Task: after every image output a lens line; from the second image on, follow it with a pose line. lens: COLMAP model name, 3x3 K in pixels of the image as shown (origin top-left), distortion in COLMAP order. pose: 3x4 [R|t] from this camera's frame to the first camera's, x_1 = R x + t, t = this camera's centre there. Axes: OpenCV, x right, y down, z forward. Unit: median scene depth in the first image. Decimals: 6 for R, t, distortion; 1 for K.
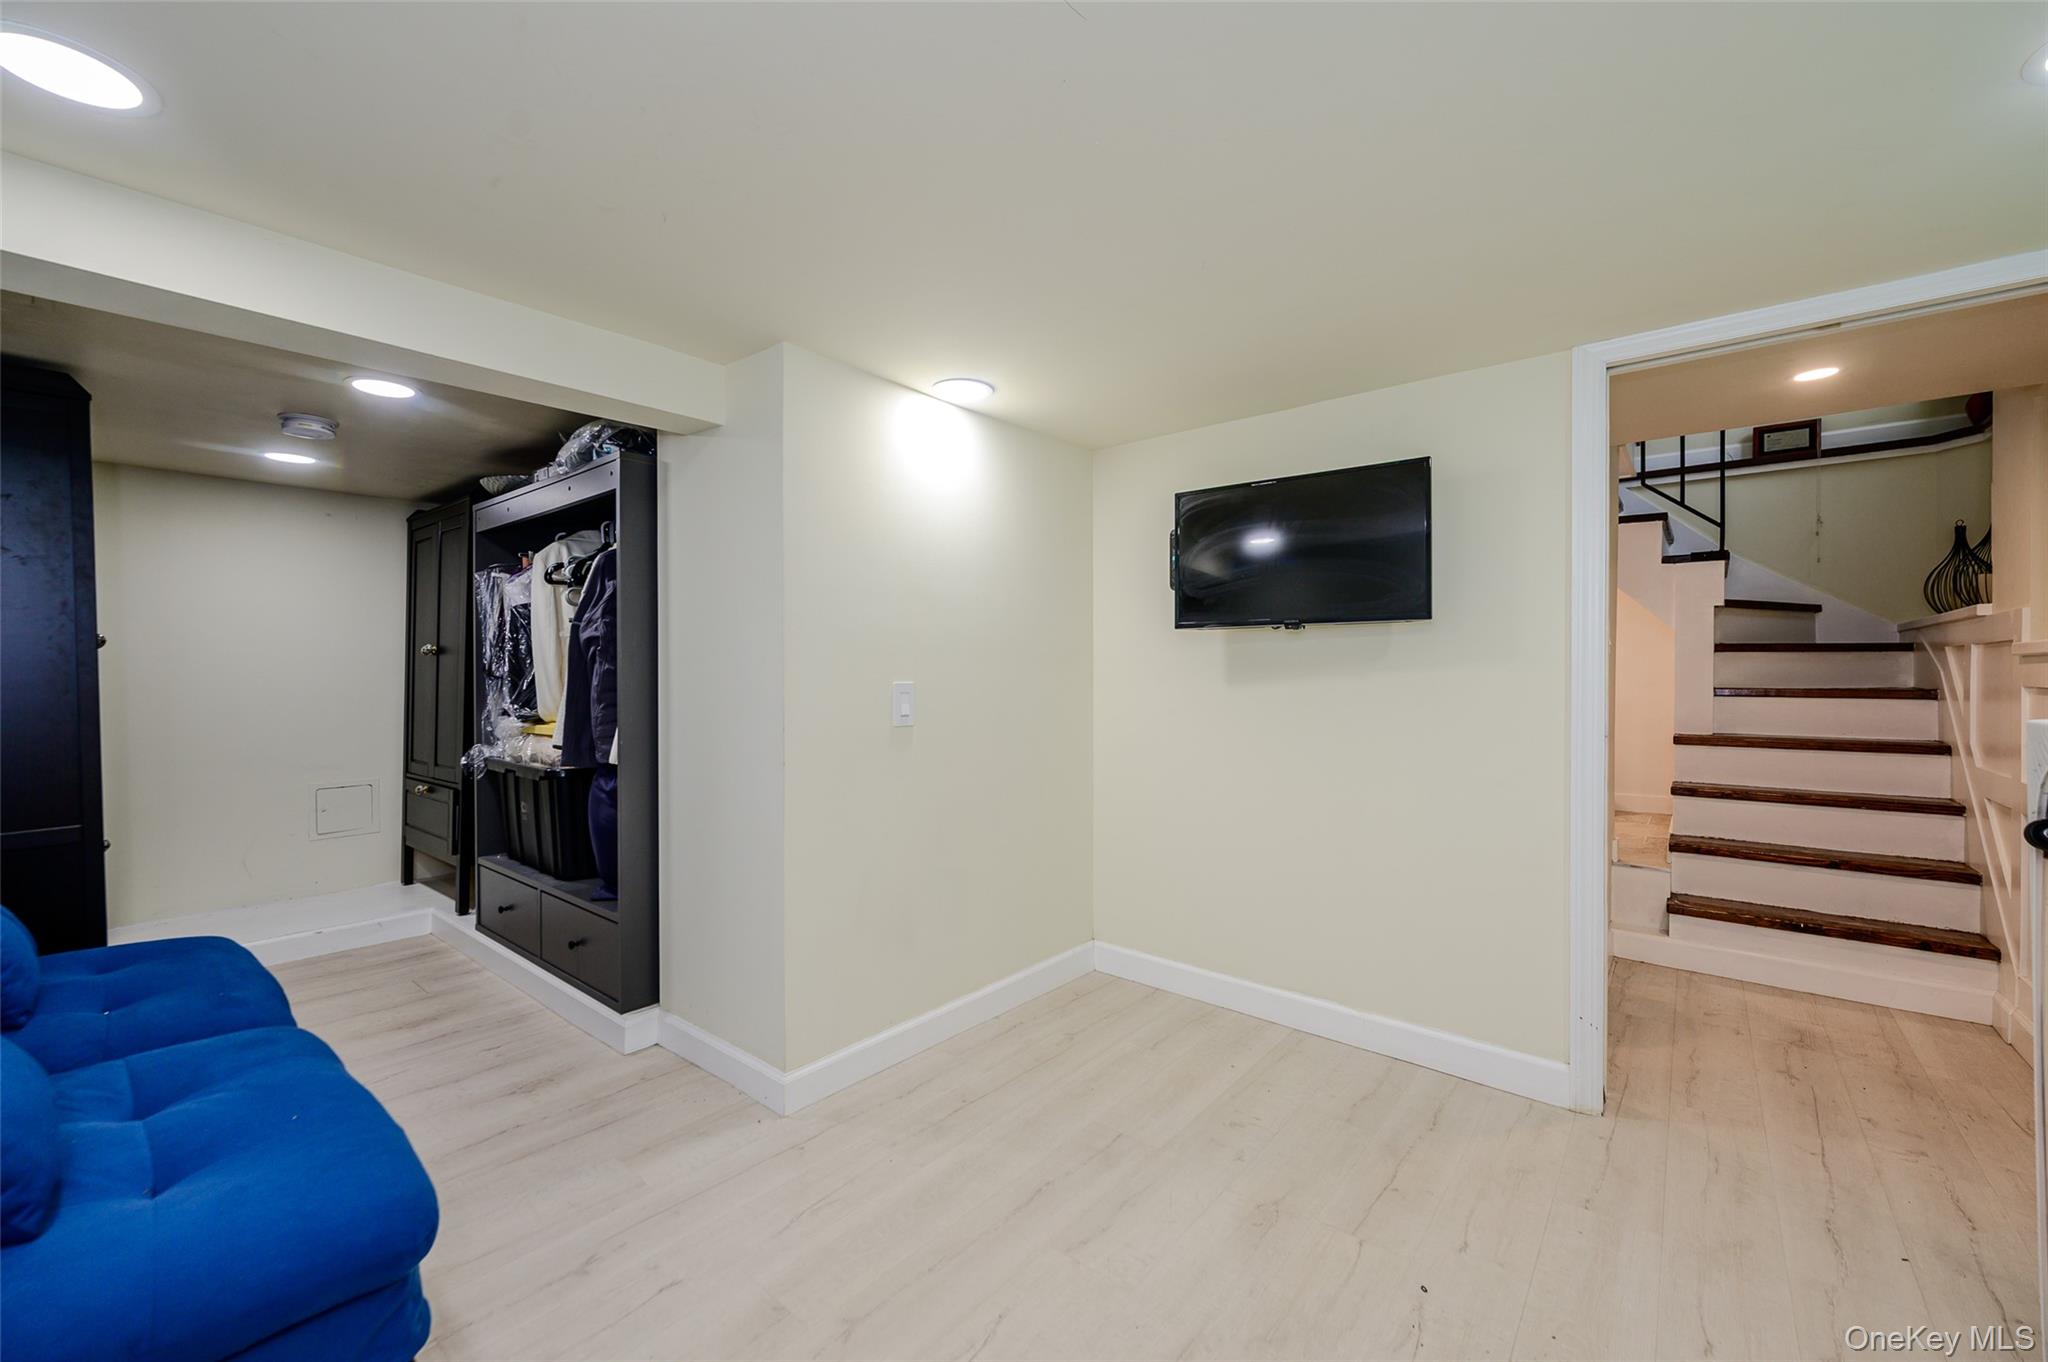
lens RADIAL K [[828.5, 0, 1020.5], [0, 828.5, 676.7], [0, 0, 1]] dist [-0.002386, -0.000432]
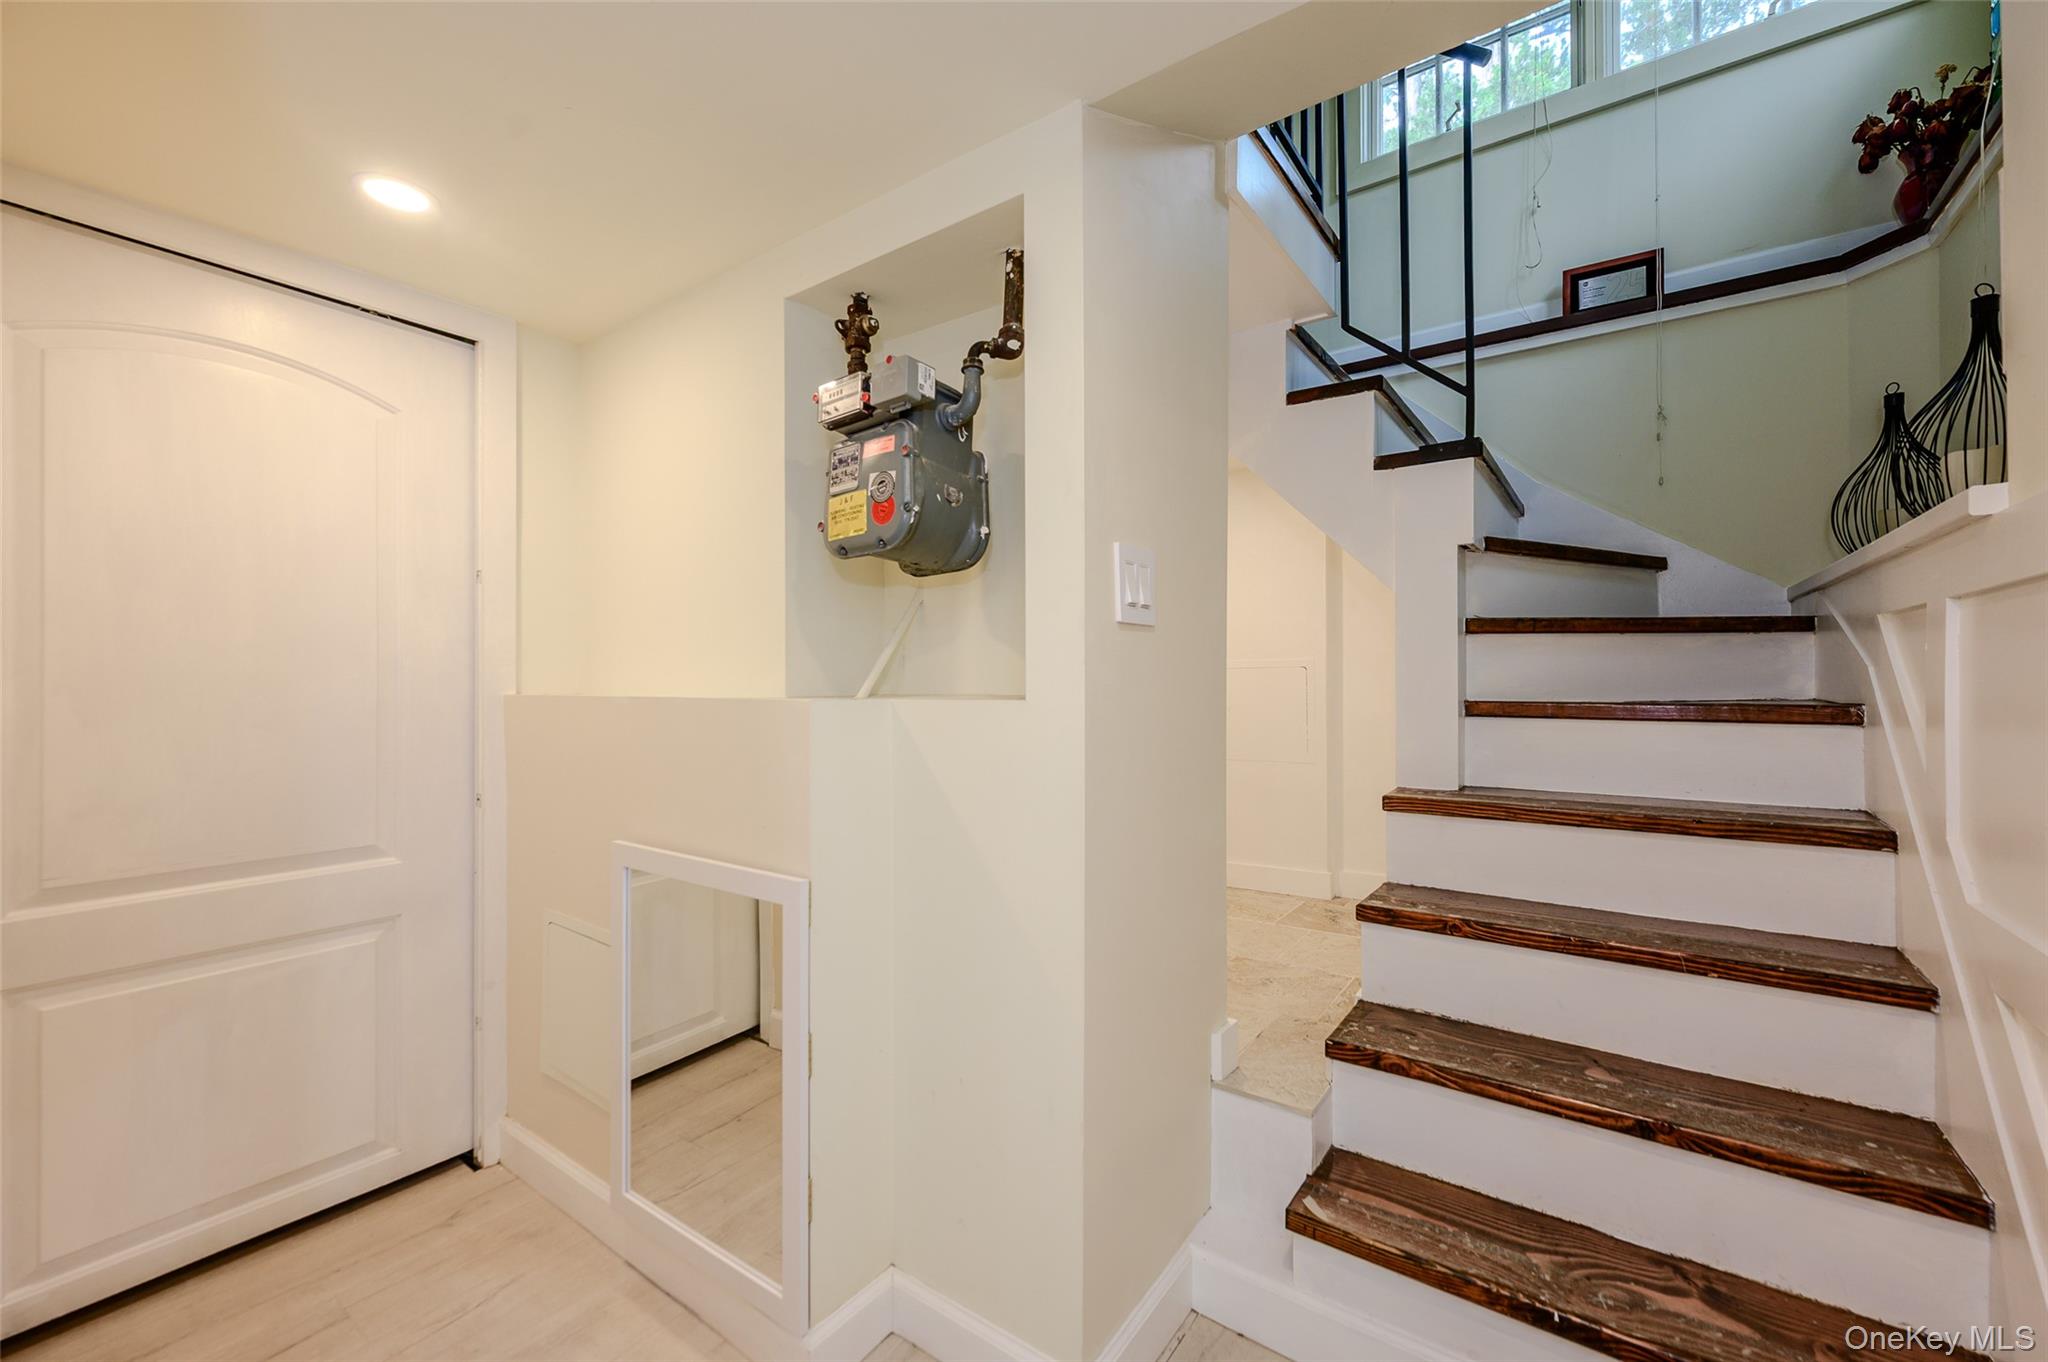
lens RADIAL K [[828.5, 0, 1033.1], [0, 828.5, 677.4], [0, 0, 1]] dist [-0.002386, -0.000432]
pose [[0.997594, -0.003146, 0.069255, 0.534034], [0.003935, 0.999929, -0.011258, 0.003050], [-0.069215, 0.011504, 0.997535, 0.496862]]
